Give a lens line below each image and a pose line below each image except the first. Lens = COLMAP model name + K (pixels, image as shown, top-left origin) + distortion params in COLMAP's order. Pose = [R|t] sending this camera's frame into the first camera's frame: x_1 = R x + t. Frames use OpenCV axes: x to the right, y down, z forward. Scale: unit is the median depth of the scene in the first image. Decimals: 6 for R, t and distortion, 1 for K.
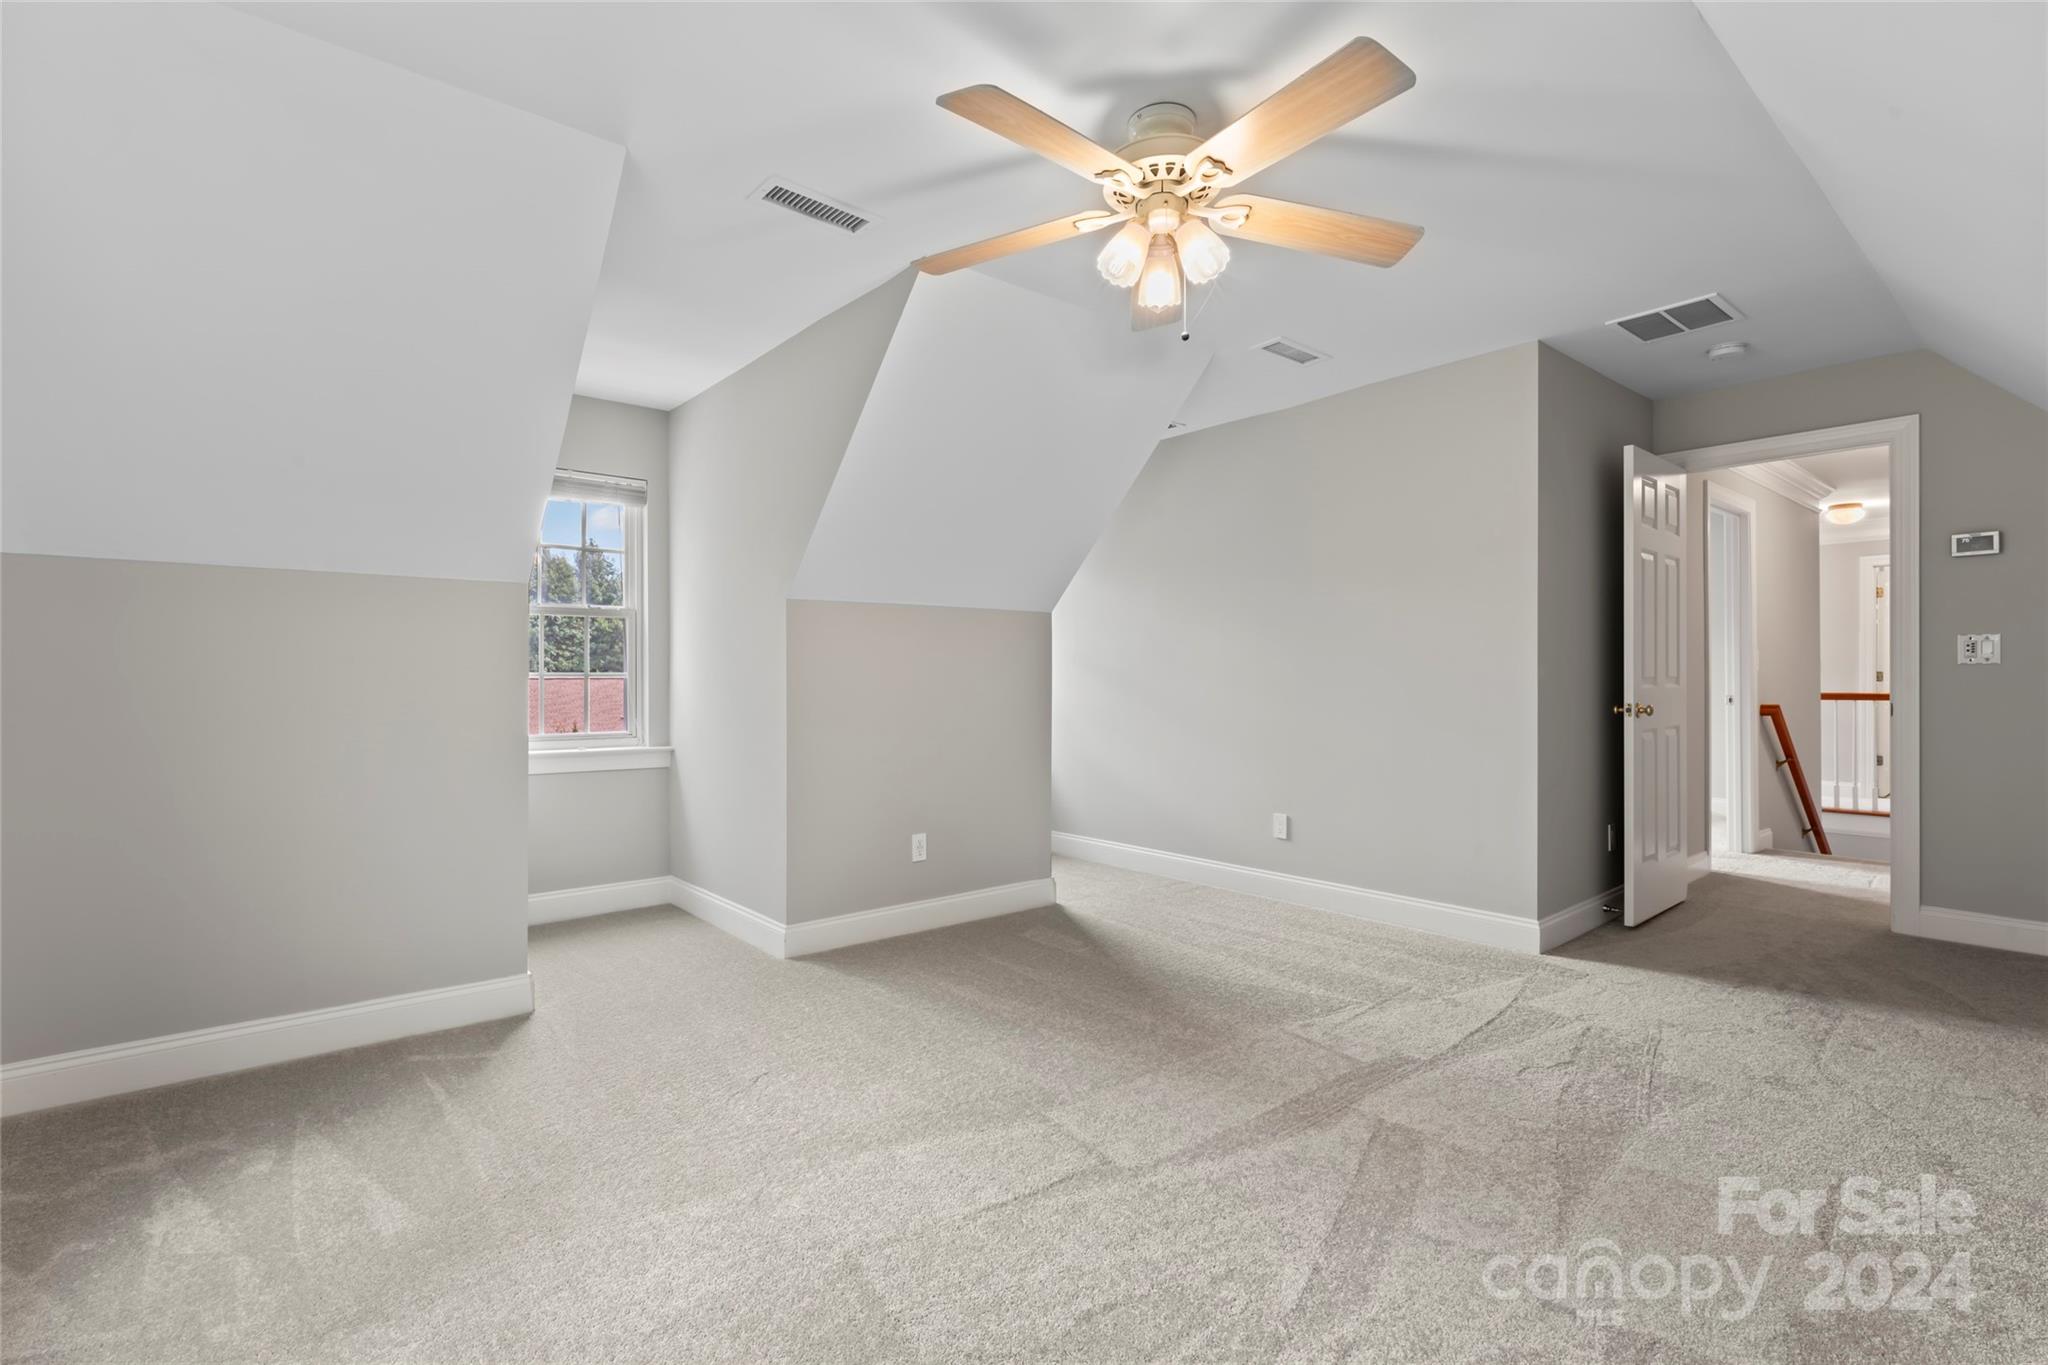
lens RADIAL K [[930.0, 0, 1018.9], [0, 930.0, 677.6], [0, 0, 1]] dist [-0.001221, 0.000522]
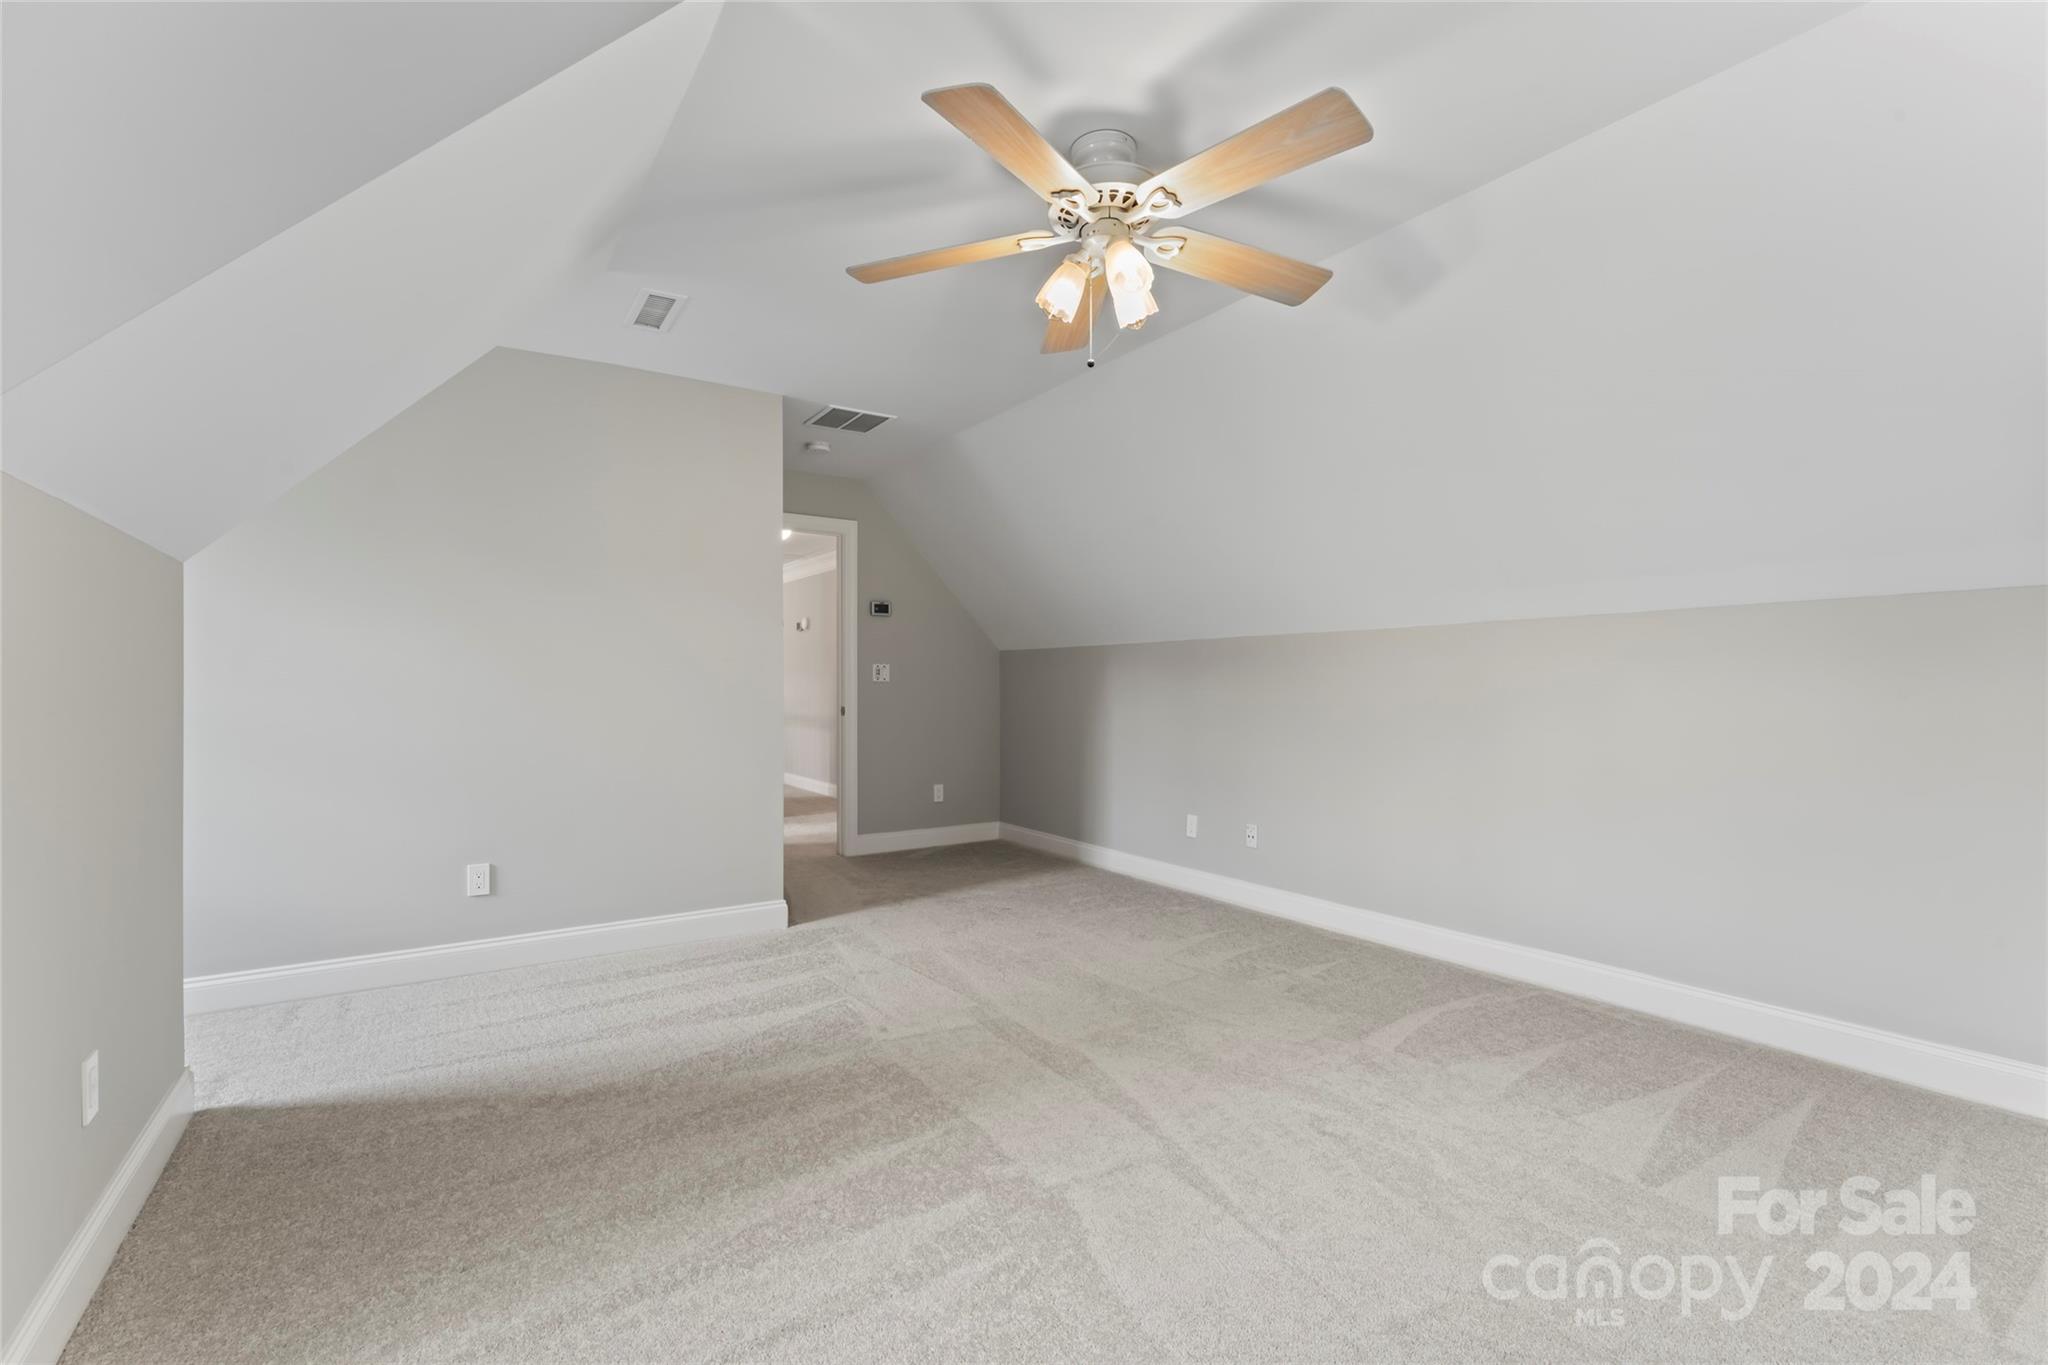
lens RADIAL K [[889.7, 0, 1018.1], [0, 889.7, 692.5], [0, 0, 1]] dist [0.000681, -0.000058]
pose [[0.112938, 0.000621, 0.993602, -0.505800], [-0.001203, 0.999999, -0.000488, 0.004389], [-0.993601, -0.001140, 0.112939, 0.586770]]
